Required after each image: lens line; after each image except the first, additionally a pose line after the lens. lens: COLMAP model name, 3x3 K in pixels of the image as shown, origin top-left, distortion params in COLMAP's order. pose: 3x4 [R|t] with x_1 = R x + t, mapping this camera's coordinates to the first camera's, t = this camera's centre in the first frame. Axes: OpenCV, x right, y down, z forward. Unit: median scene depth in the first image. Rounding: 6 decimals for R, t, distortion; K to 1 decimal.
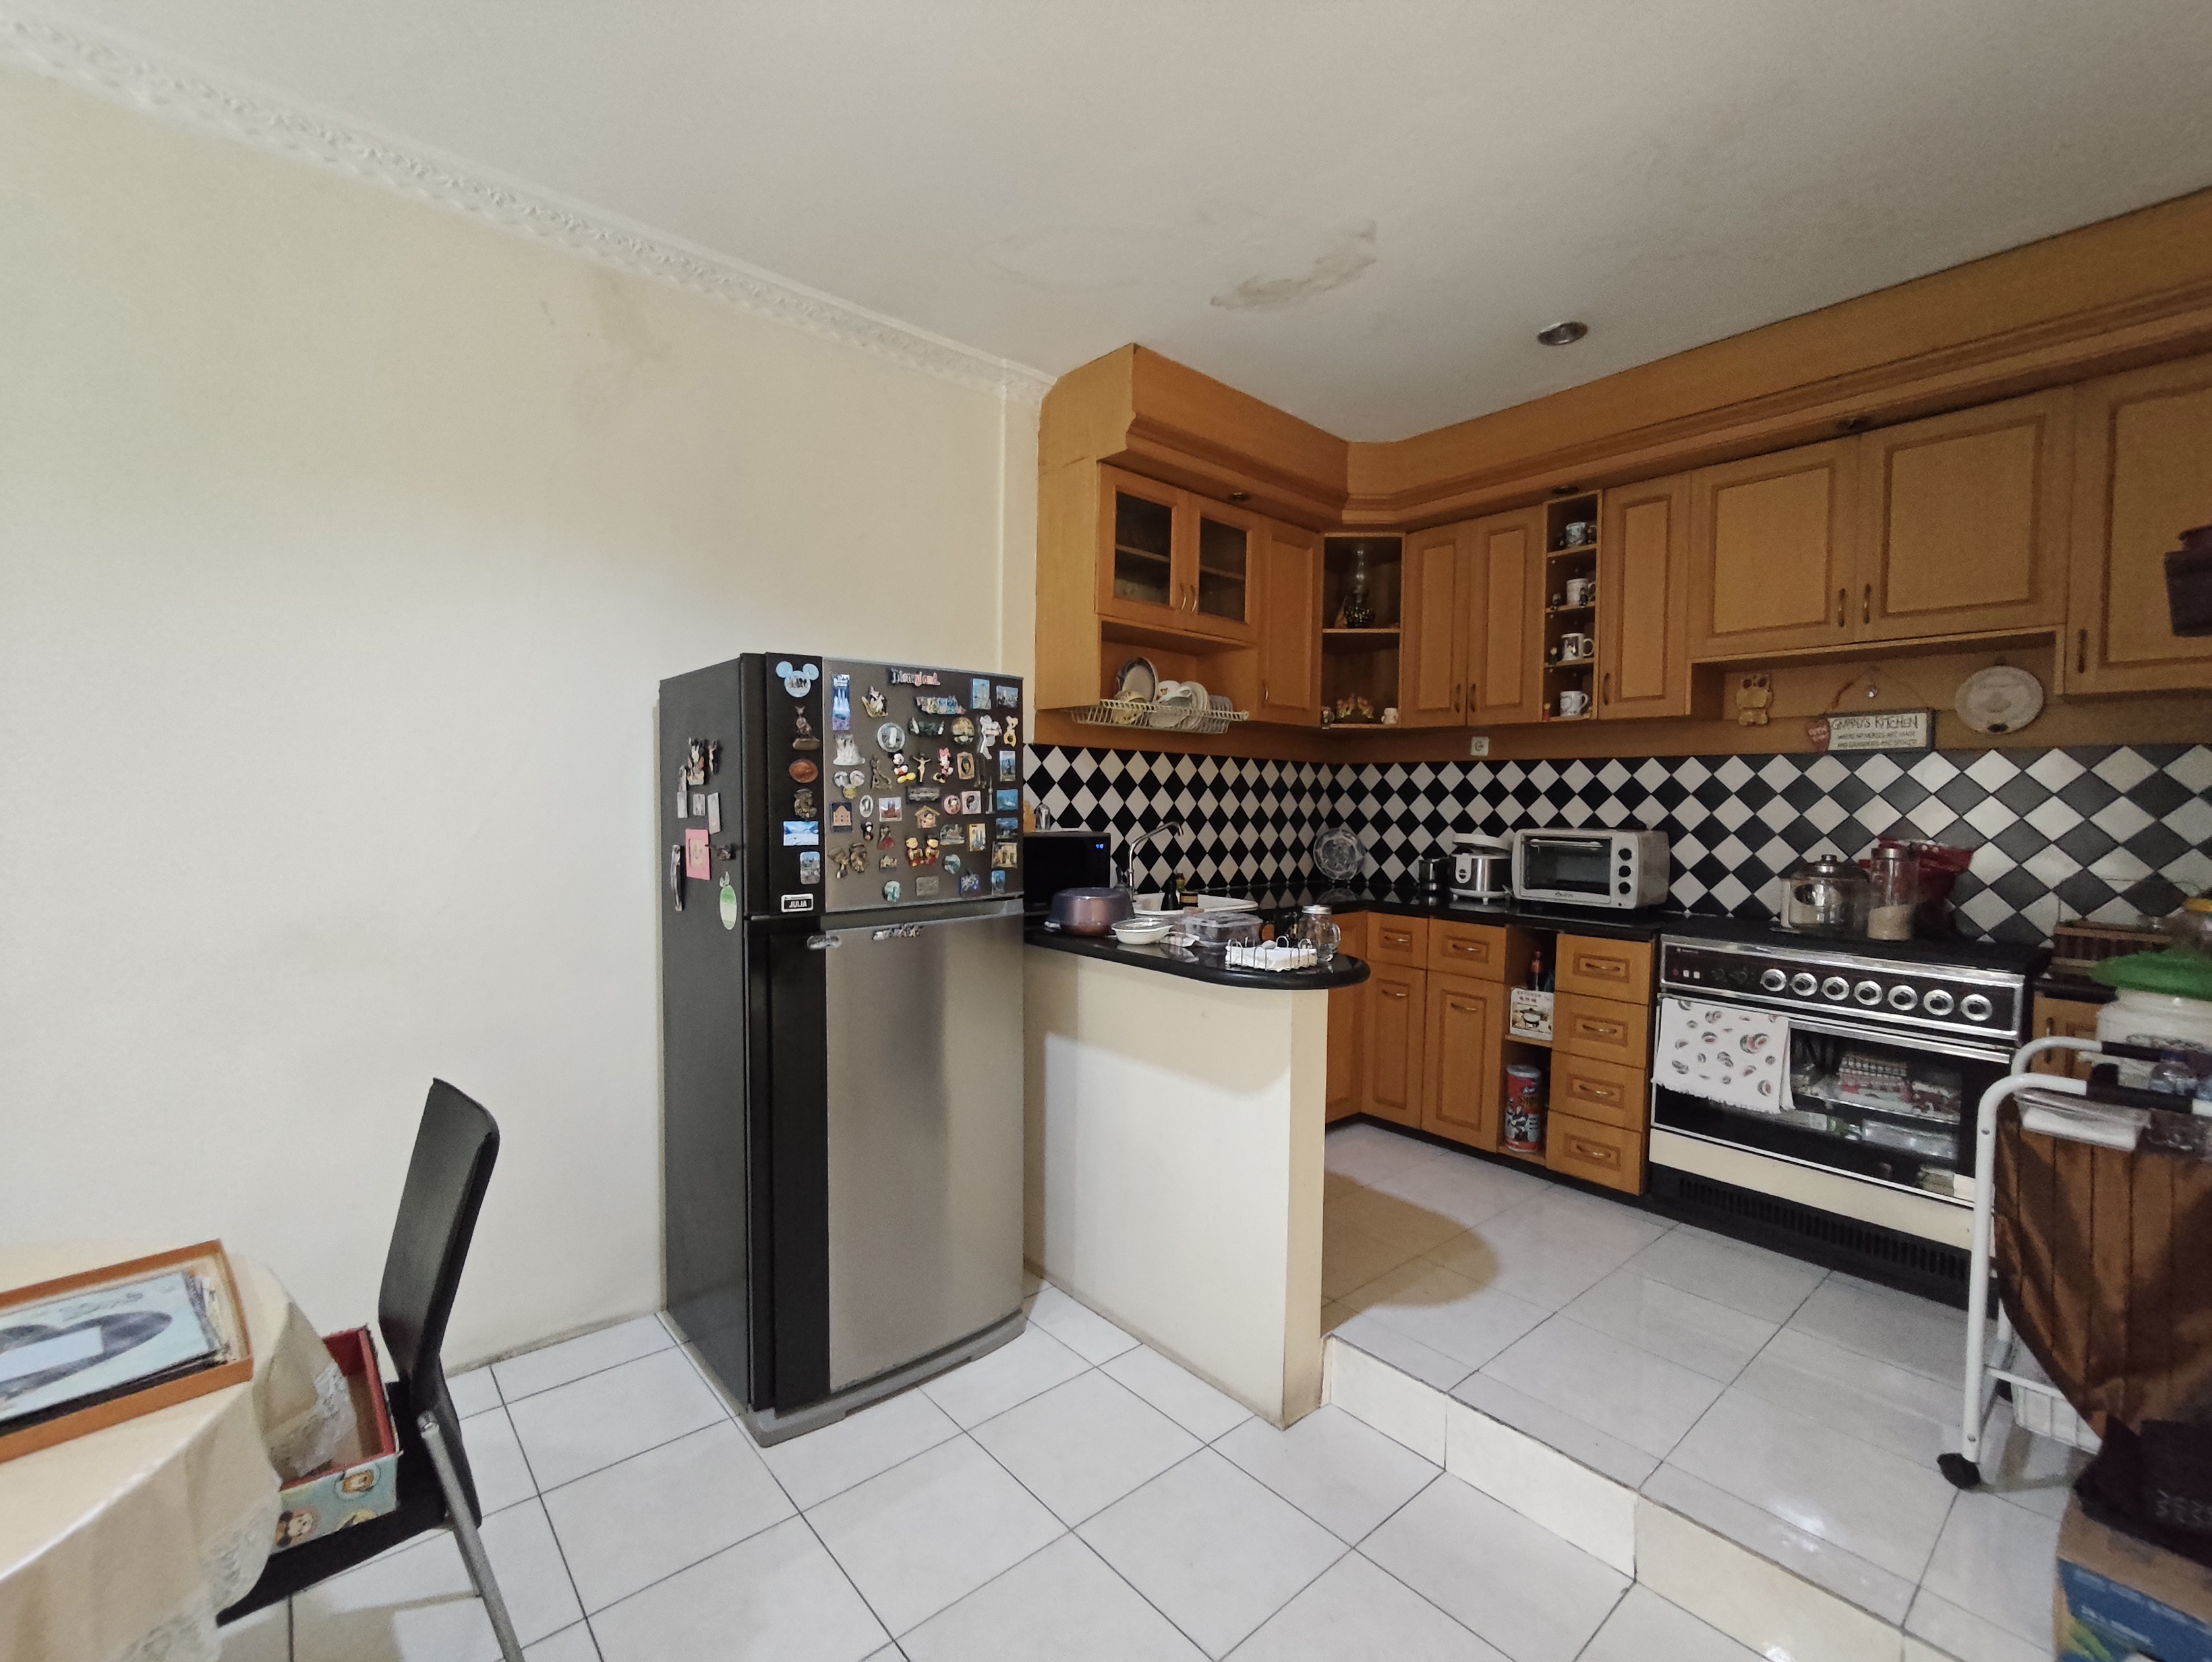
lens RADIAL K [[964.7, 0, 1108.5], [0, 964.7, 833.9], [0, 0, 1]] dist [-0.002616, 0.000815]
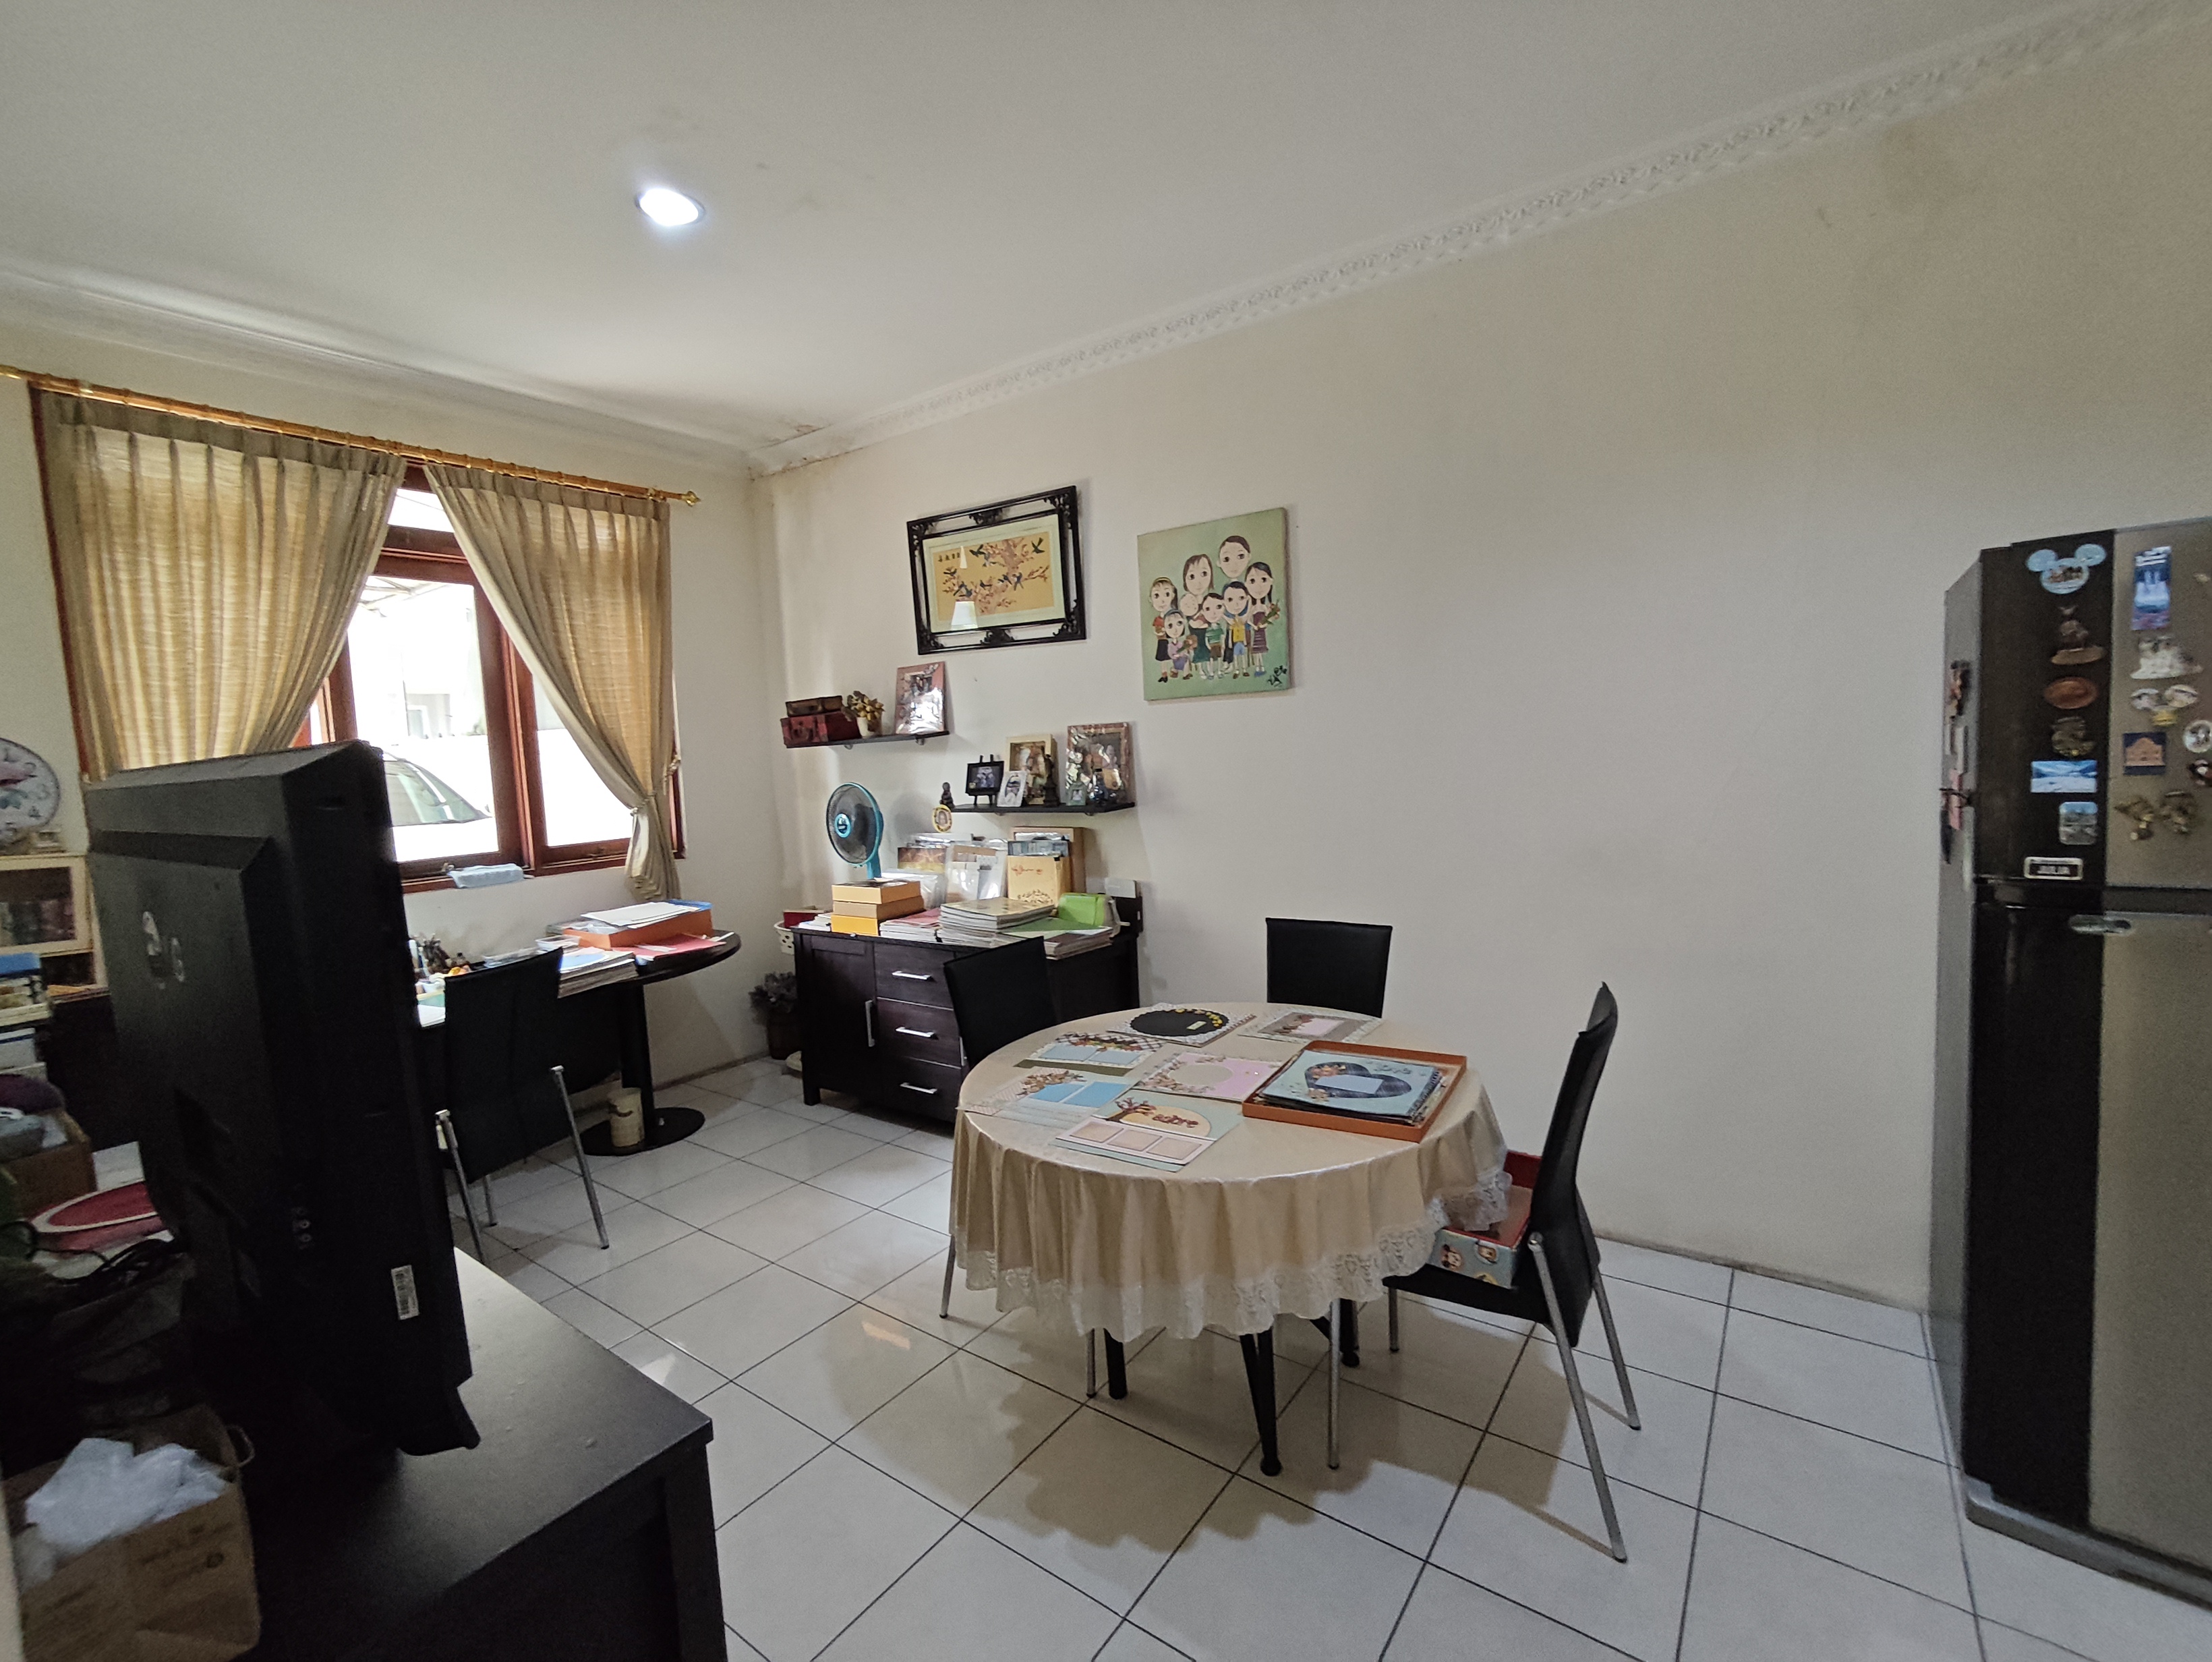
lens RADIAL K [[964.7, 0, 1111.9], [0, 964.7, 823.9], [0, 0, 1]] dist [-0.002616, 0.000815]
pose [[0.230560, 0.060173, -0.971196, 0.212955], [0.007554, 0.997945, 0.063624, -0.015151], [0.973029, -0.022006, 0.229632, 0.096697]]
